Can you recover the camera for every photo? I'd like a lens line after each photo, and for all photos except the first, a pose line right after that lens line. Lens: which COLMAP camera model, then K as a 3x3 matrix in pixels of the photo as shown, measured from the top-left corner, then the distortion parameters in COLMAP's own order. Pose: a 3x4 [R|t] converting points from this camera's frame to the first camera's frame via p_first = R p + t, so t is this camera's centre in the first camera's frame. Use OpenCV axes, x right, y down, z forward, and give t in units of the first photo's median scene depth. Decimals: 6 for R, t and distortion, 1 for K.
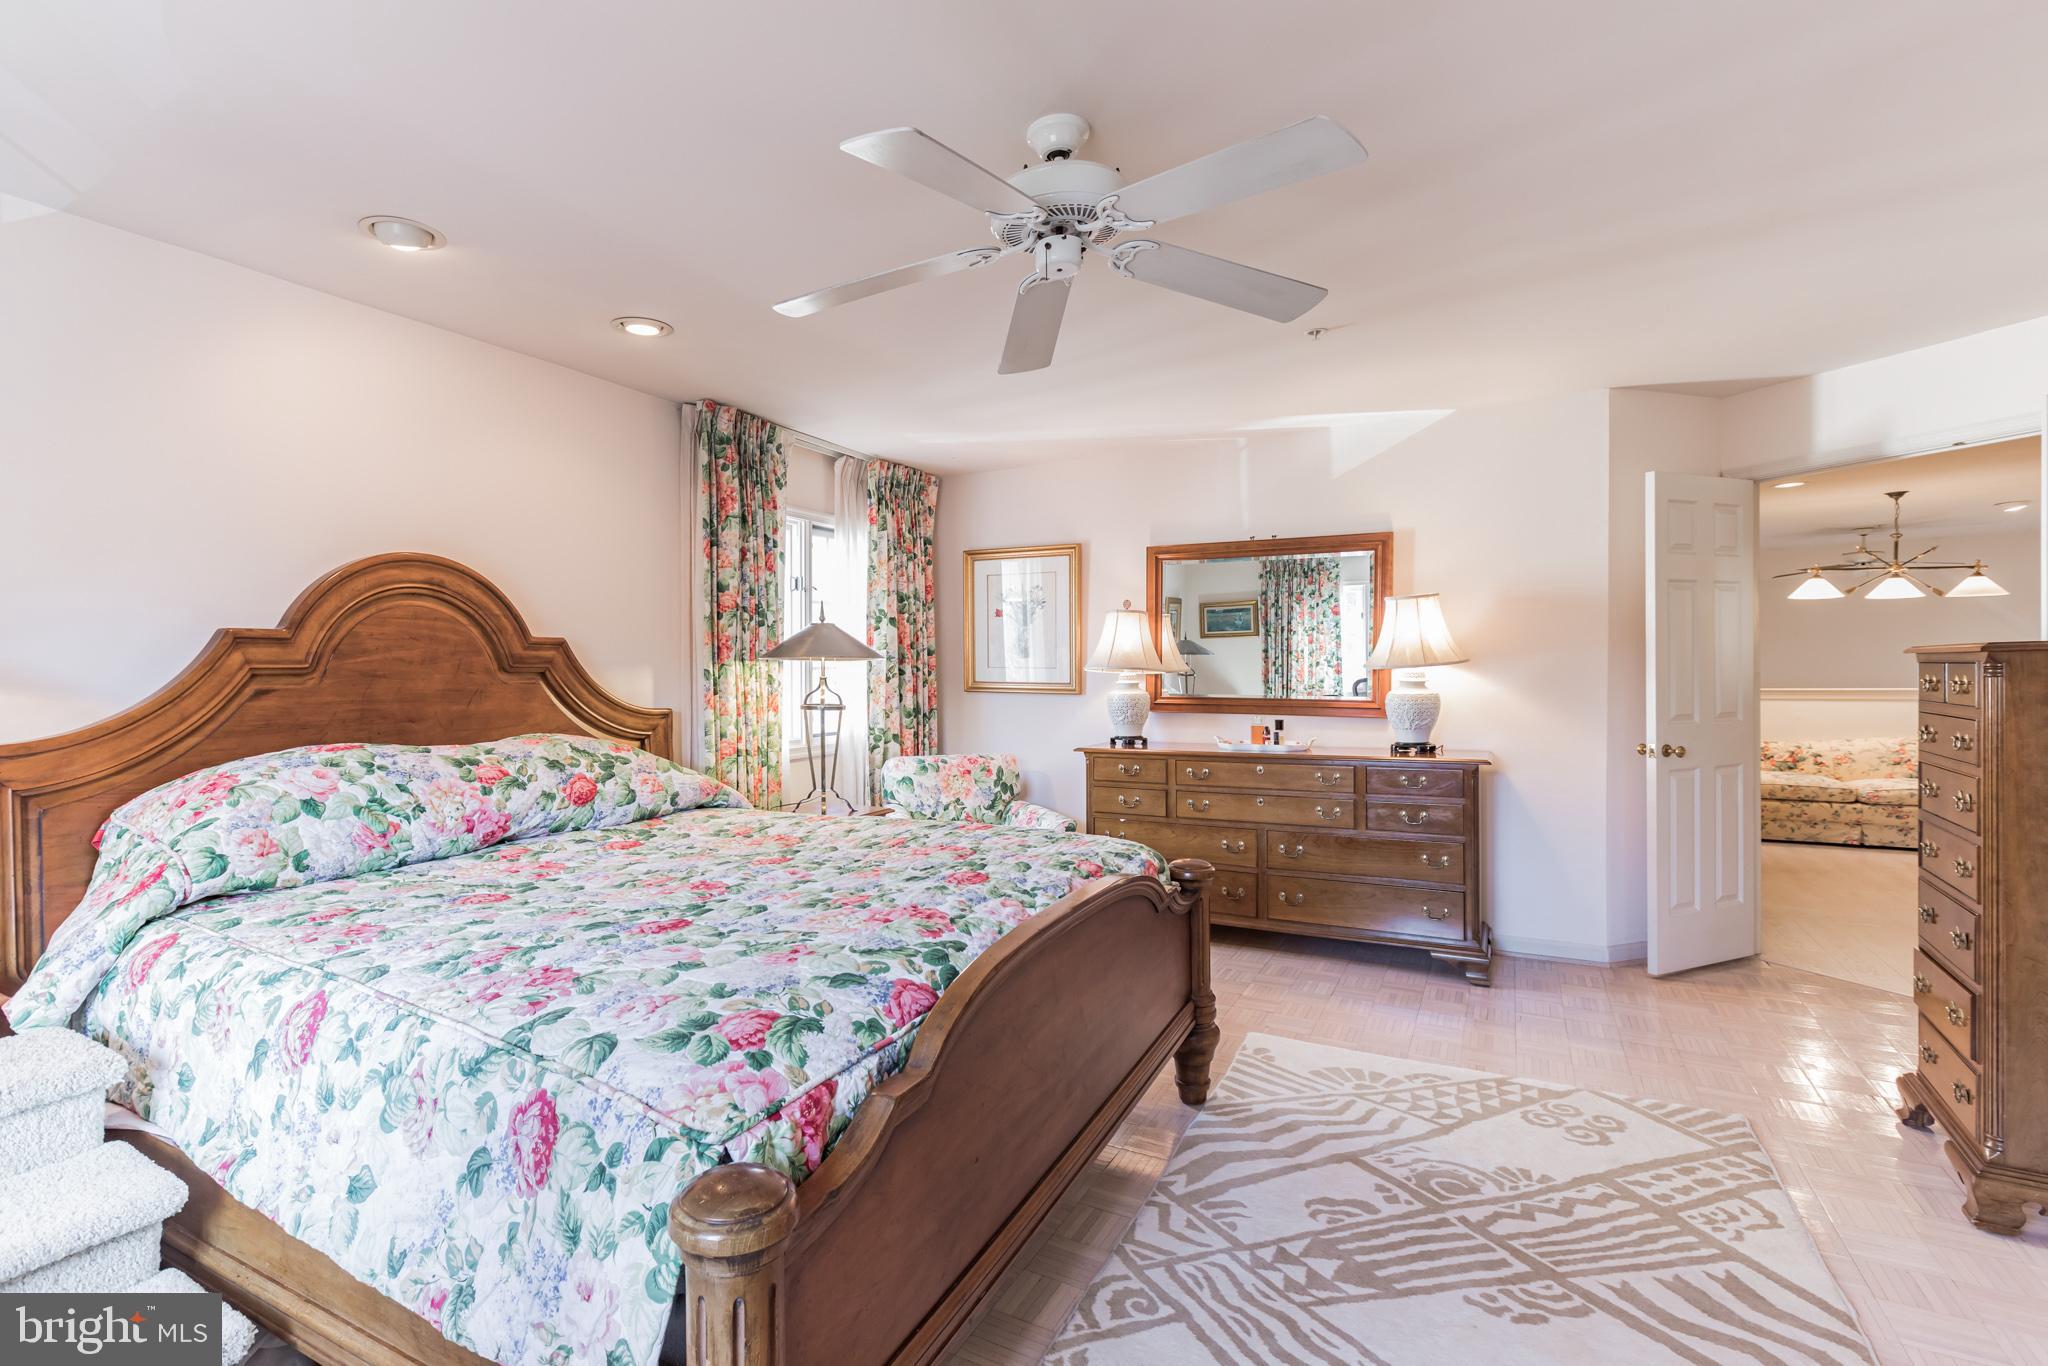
lens RADIAL K [[921.8, 0, 1027.2], [0, 921.8, 680.4], [0, 0, 1]] dist [0.000023, -0.000913]
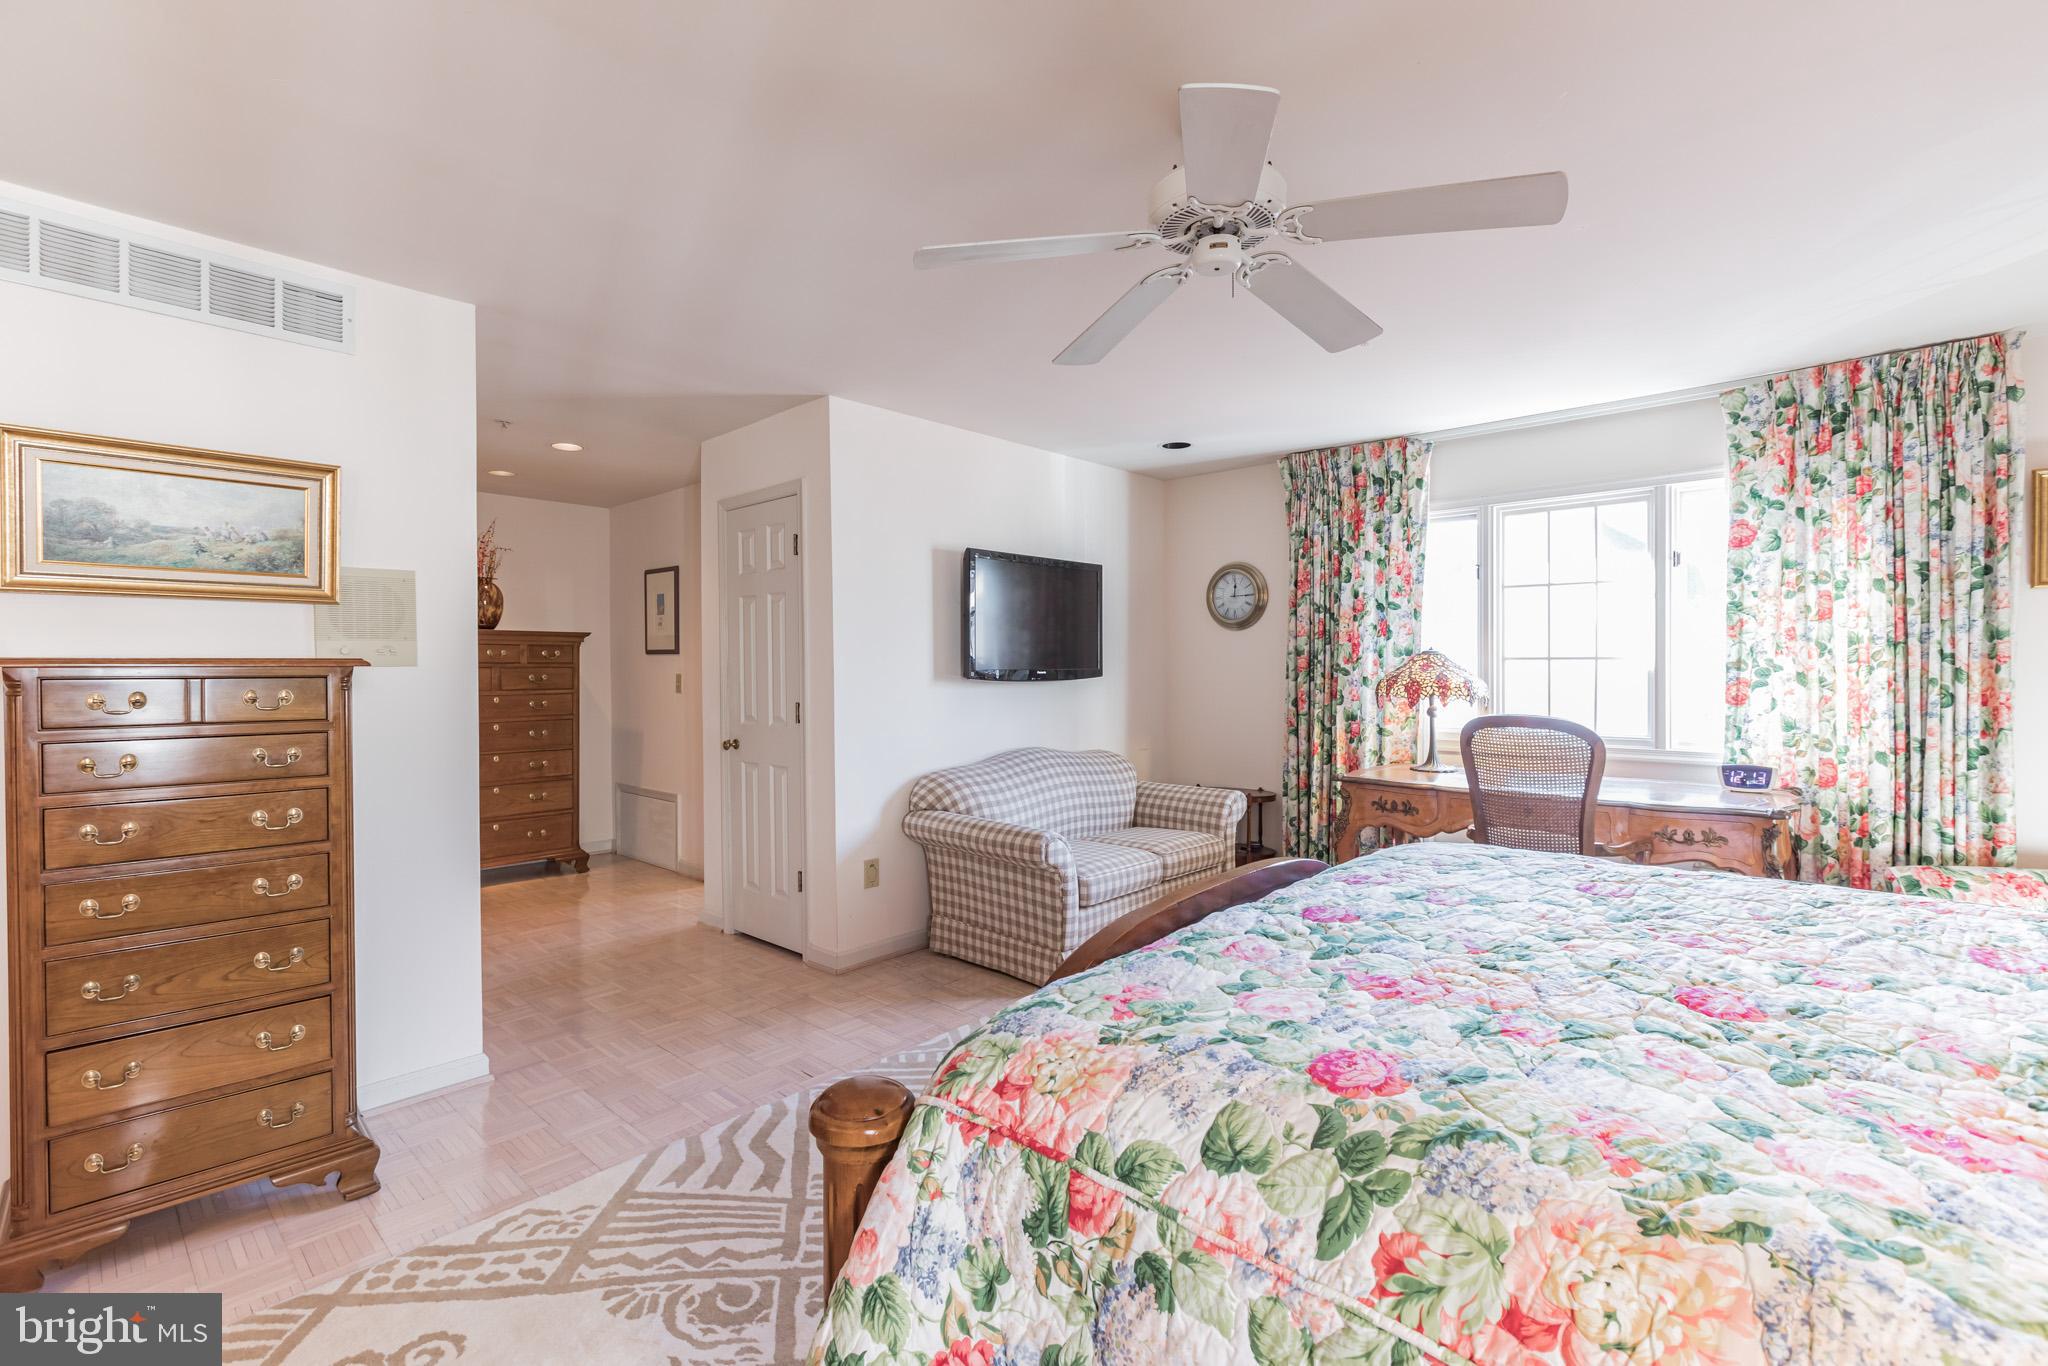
lens RADIAL K [[921.8, 0, 1024.8], [0, 921.8, 684.8], [0, 0, 1]] dist [0.000023, -0.000913]
pose [[-0.963567, 0.001739, 0.267461, -0.028237], [0.004309, 0.999950, 0.009024, -0.025556], [-0.267431, 0.009848, -0.963527, 1.852148]]
